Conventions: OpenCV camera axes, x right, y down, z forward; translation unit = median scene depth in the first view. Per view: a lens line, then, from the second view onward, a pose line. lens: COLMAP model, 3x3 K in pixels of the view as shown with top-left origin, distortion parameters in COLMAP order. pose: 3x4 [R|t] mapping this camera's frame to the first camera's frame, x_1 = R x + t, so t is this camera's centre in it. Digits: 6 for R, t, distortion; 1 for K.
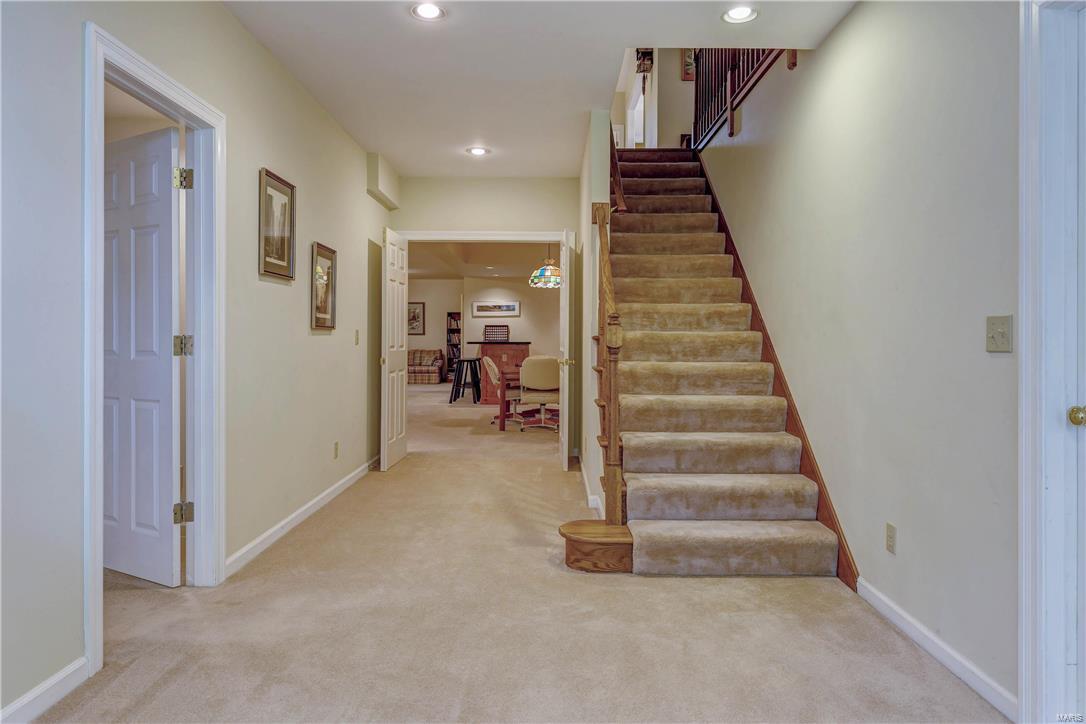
lens RADIAL K [[683.9, 0, 540.9], [0, 683.9, 340.7], [0, 0, 1]] dist [-0.003391, -0.000055]
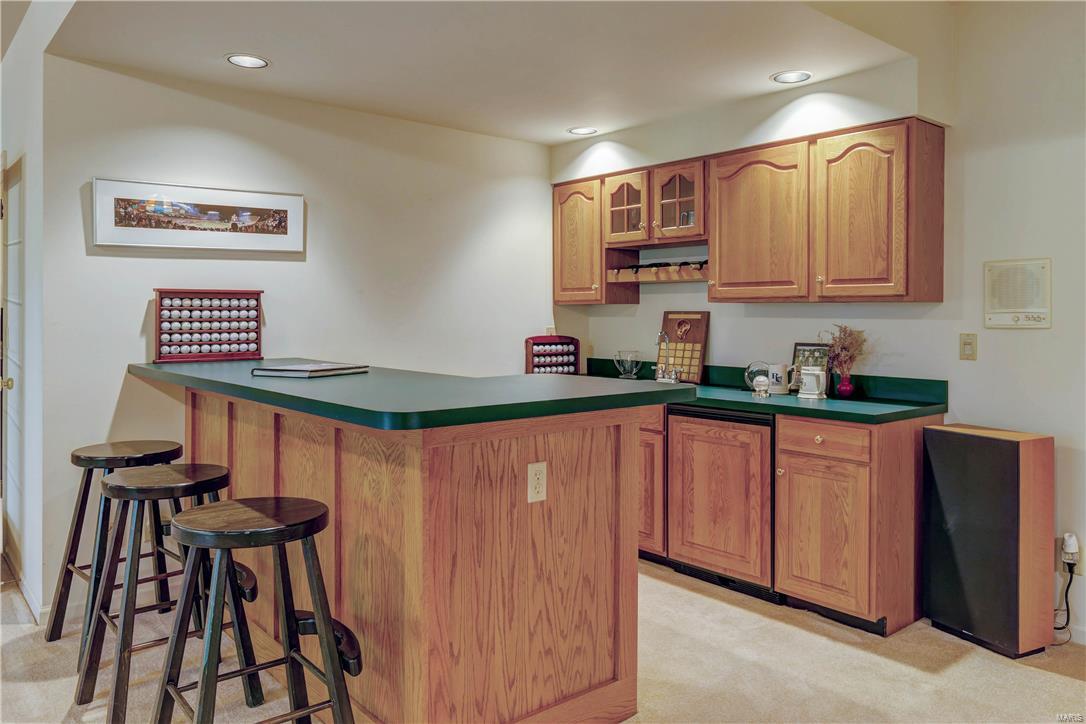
lens RADIAL K [[800.9, 0, 542.1], [0, 800.9, 317.0], [0, 0, 1]] dist [0.005455, 0.000610]
pose [[0.761146, -0.005289, 0.648559, -0.125984], [0.001526, 0.999979, 0.006364, -0.012336], [-0.648579, -0.003855, 0.761138, 0.584443]]
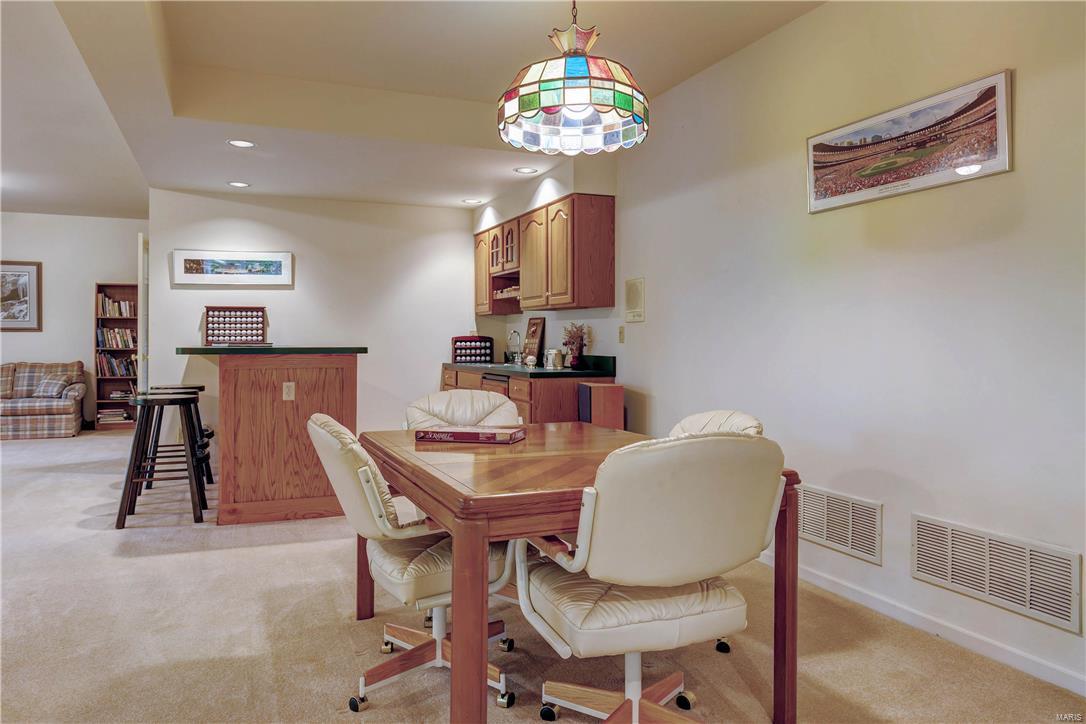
lens RADIAL K [[785.5, 0, 542.6], [0, 785.5, 333.3], [0, 0, 1]] dist [0.001233, -0.000270]
pose [[0.924067, -0.001888, 0.382225, -0.061029], [0.004807, 0.999966, -0.006683, -0.001709], [-0.382199, 0.008013, 0.924045, 0.388465]]
